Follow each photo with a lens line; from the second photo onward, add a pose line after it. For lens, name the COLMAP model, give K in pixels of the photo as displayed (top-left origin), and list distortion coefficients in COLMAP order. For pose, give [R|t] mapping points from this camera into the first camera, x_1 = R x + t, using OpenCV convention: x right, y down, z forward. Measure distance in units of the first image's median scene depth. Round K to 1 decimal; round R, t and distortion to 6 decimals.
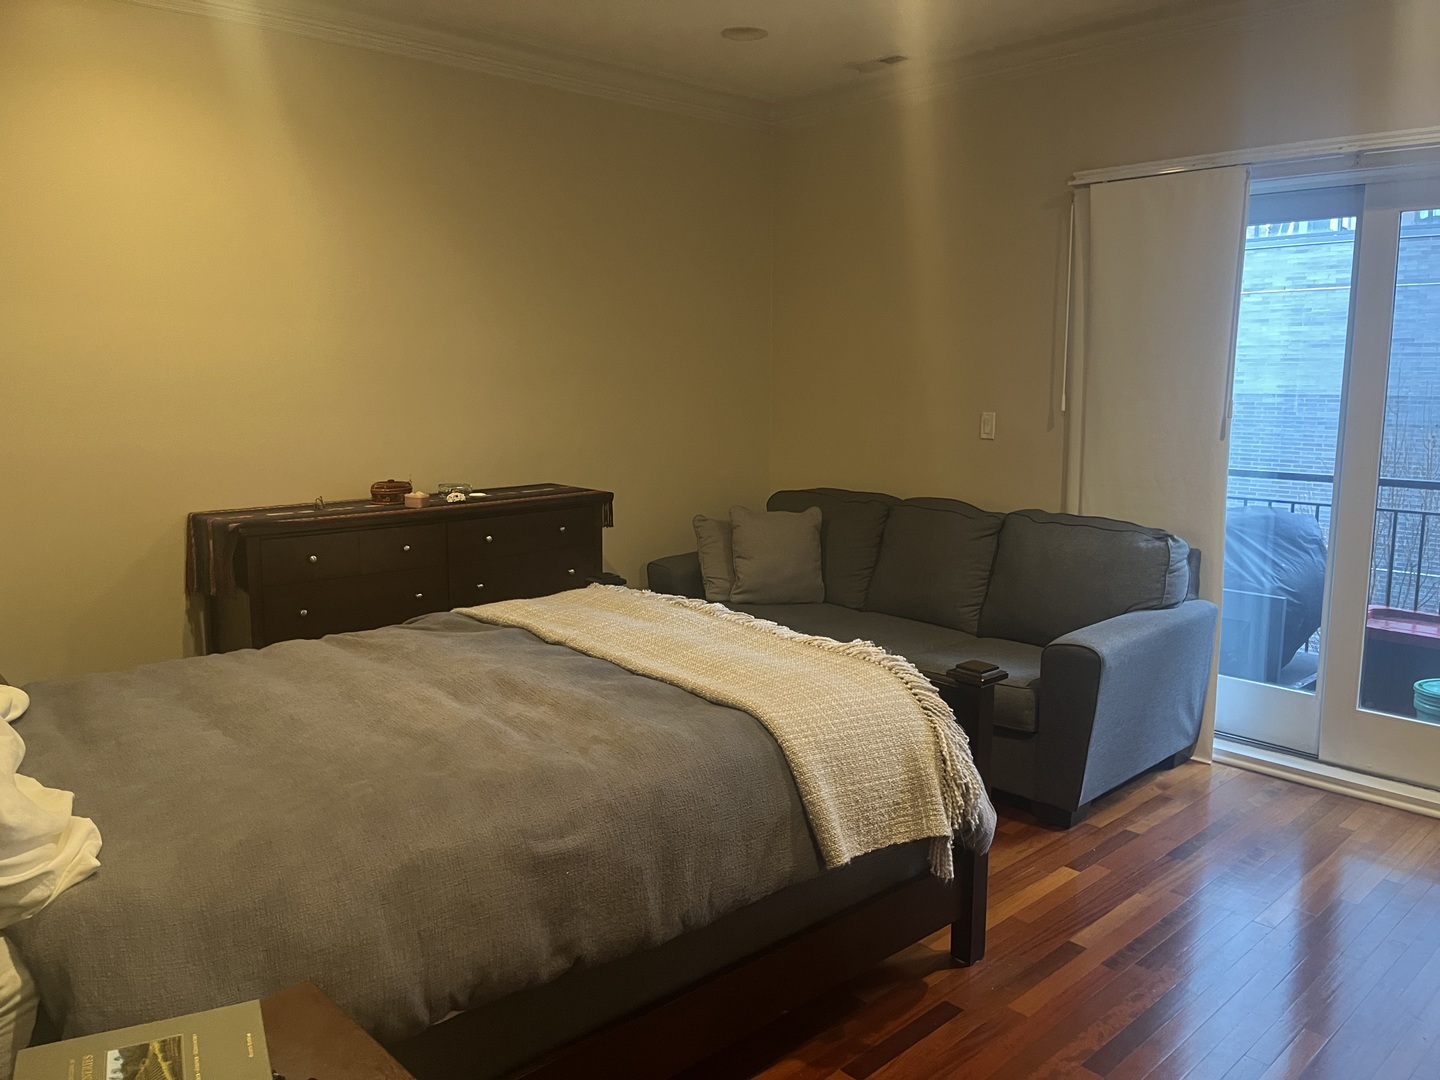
lens RADIAL K [[1105.2, 0, 720.0], [0, 1105.2, 540.0], [0, 0, 1]] dist [0.036379, -0.002427]
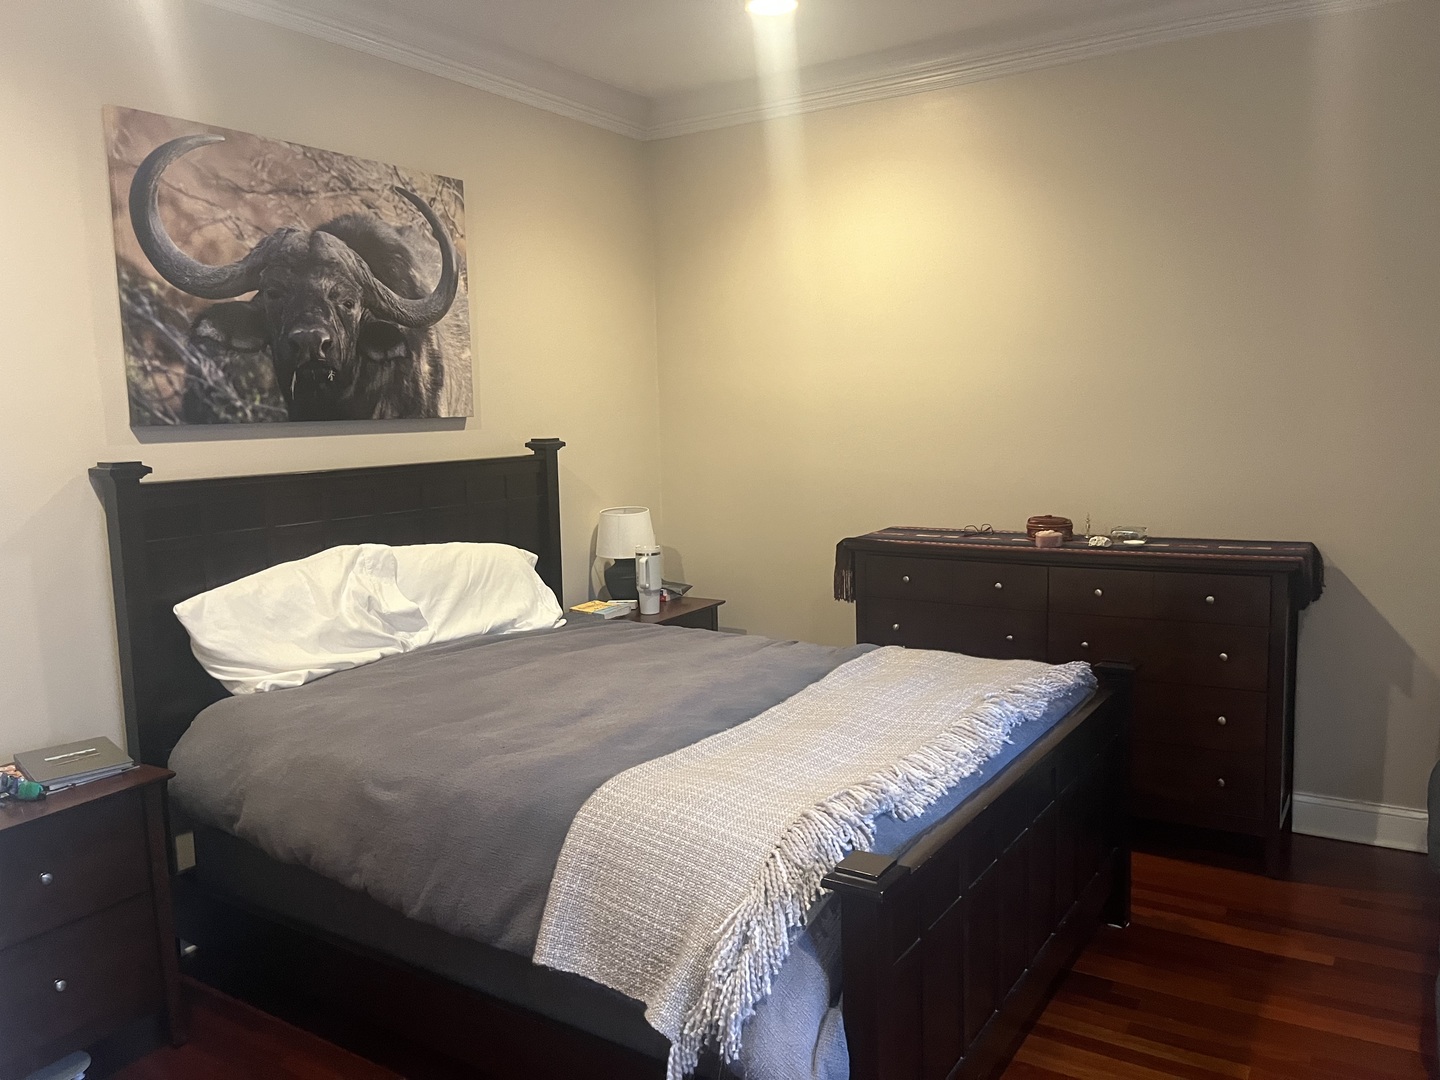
lens RADIAL K [[1105.2, 0, 720.0], [0, 1105.2, 540.0], [0, 0, 1]] dist [0.036379, -0.002427]
pose [[0.245520, 0.106451, -0.963529, 0.603897], [-0.119465, 0.989698, 0.078901, -0.082376], [0.962002, 0.095736, 0.255708, 0.547797]]
